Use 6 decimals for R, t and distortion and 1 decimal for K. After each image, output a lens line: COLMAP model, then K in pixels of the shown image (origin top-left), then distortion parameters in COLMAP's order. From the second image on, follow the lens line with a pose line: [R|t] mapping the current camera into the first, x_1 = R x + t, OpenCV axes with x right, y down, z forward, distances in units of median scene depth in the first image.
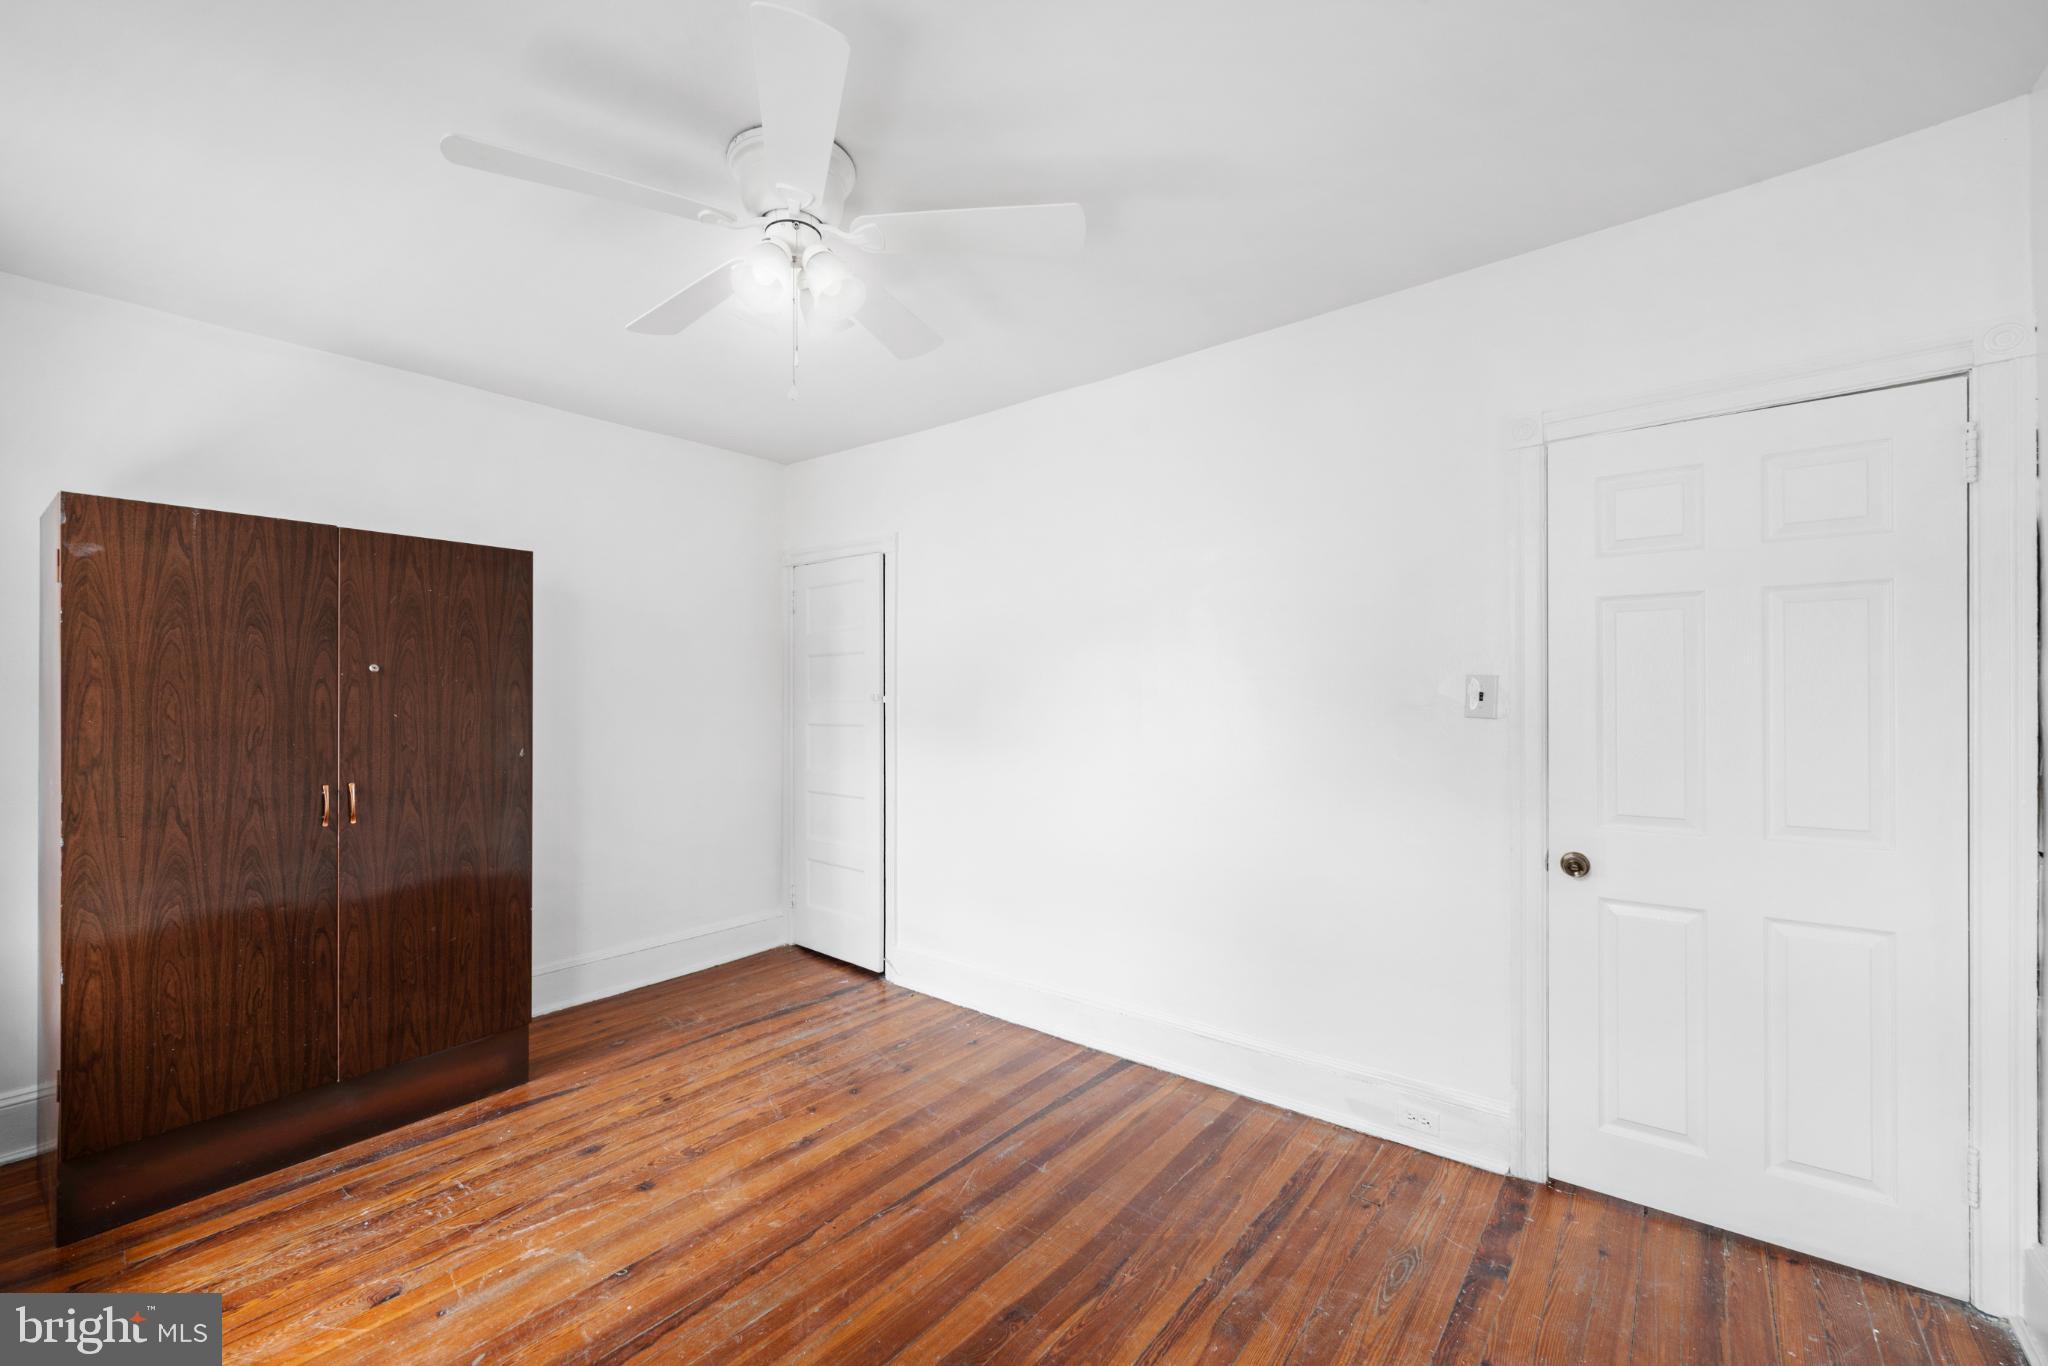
lens RADIAL K [[840.0, 0, 1015.9], [0, 840.0, 694.4], [0, 0, 1]] dist [-0.000151, 0.000505]
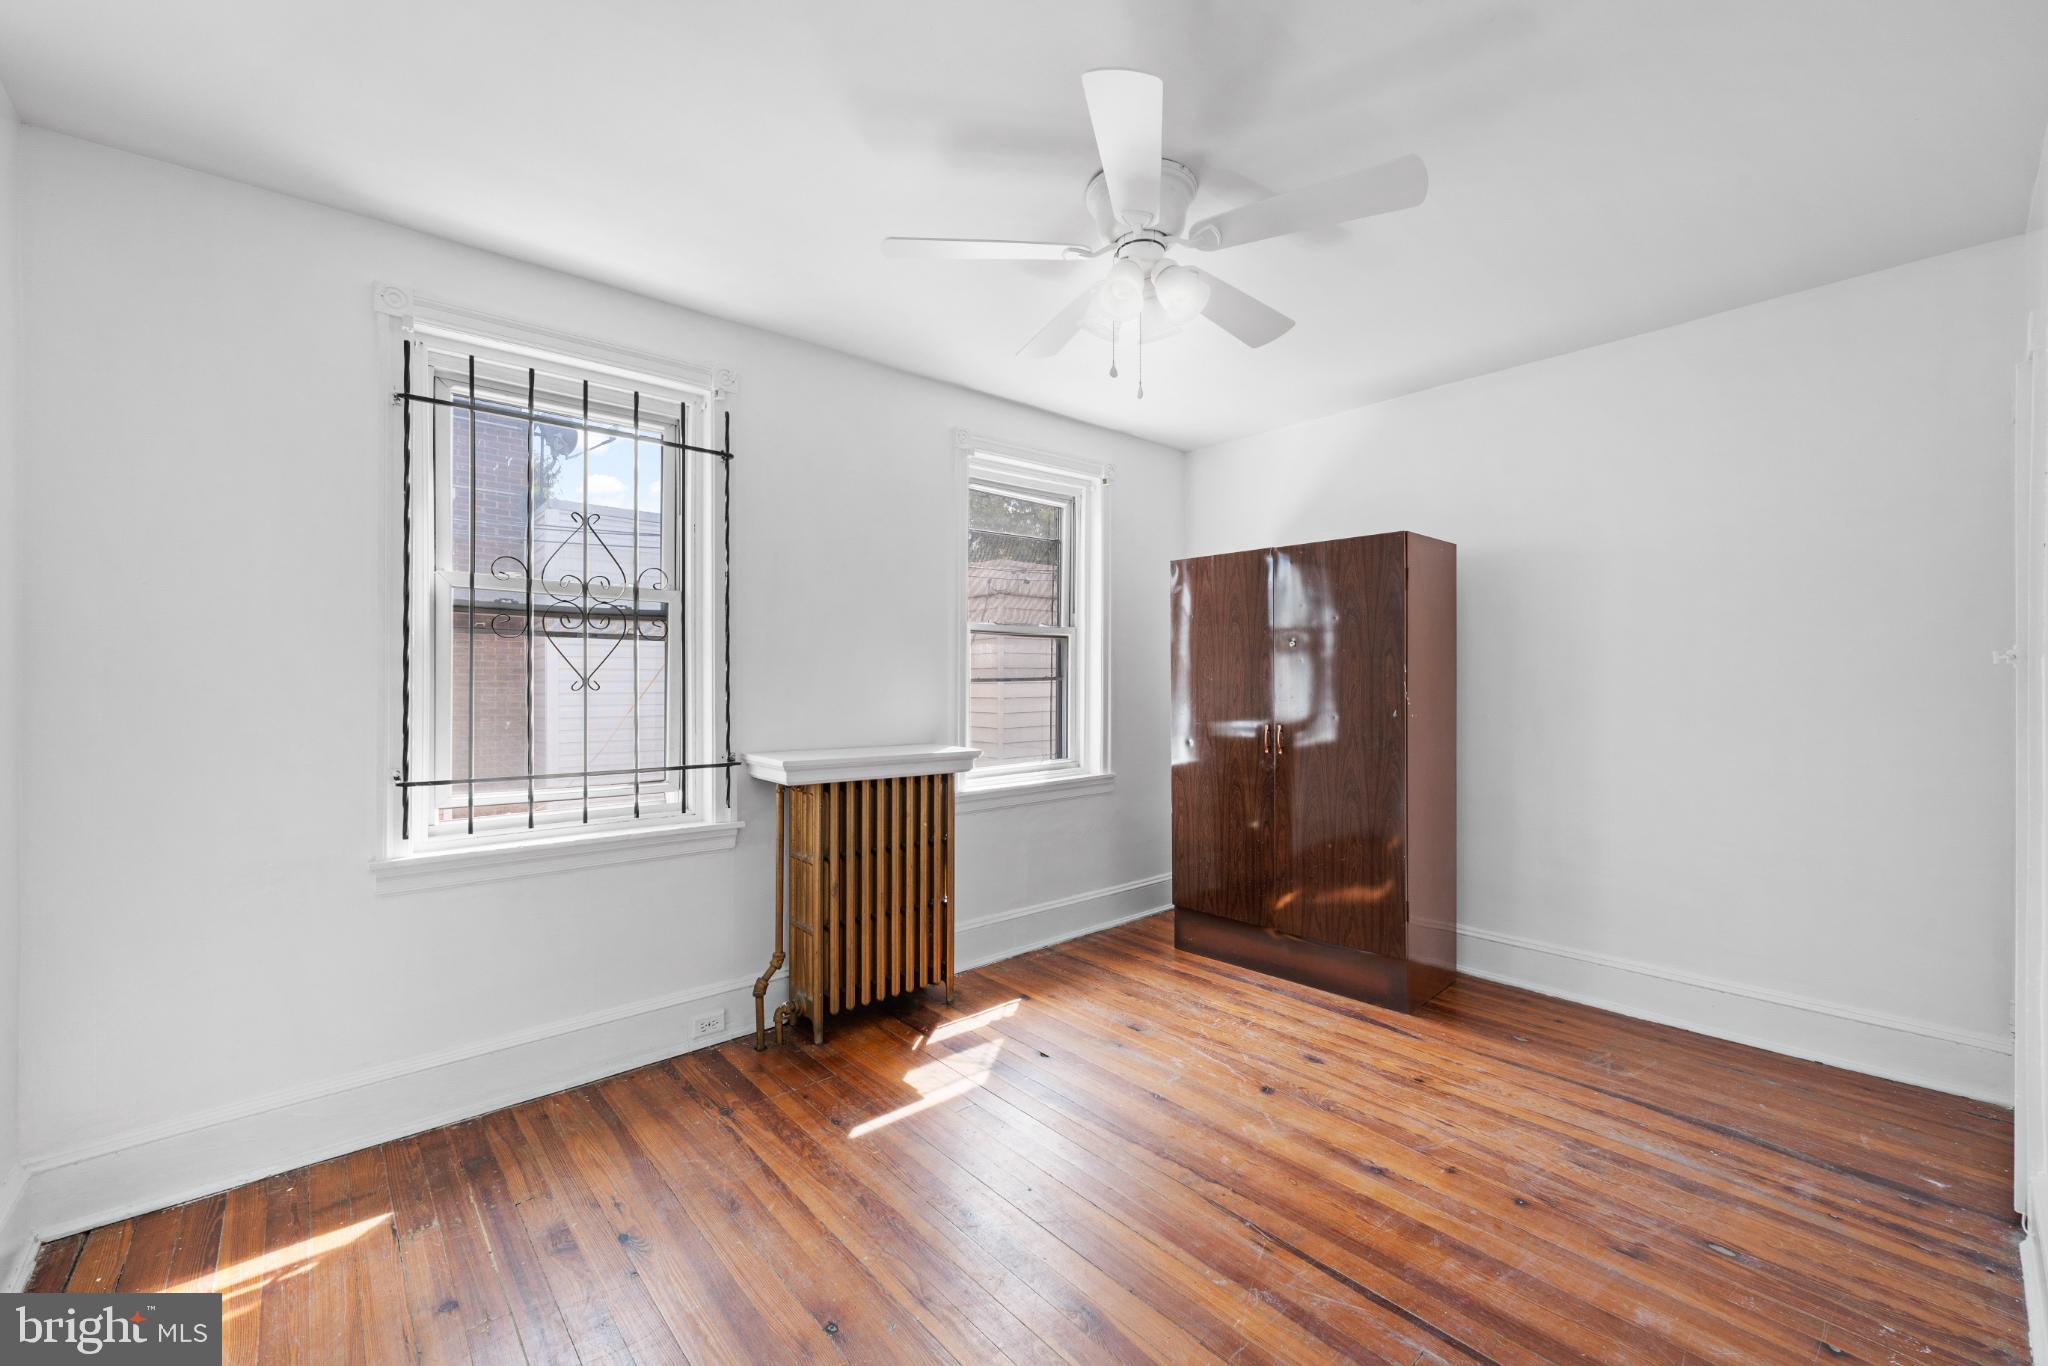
lens RADIAL K [[840.0, 0, 1008.8], [0, 840.0, 683.1], [0, 0, 1]] dist [-0.000151, 0.000505]
pose [[-0.198505, 0.005629, -0.980084, 0.616563], [0.006552, 0.999969, 0.004416, 0.021854], [0.980078, -0.005545, -0.198536, 0.736419]]
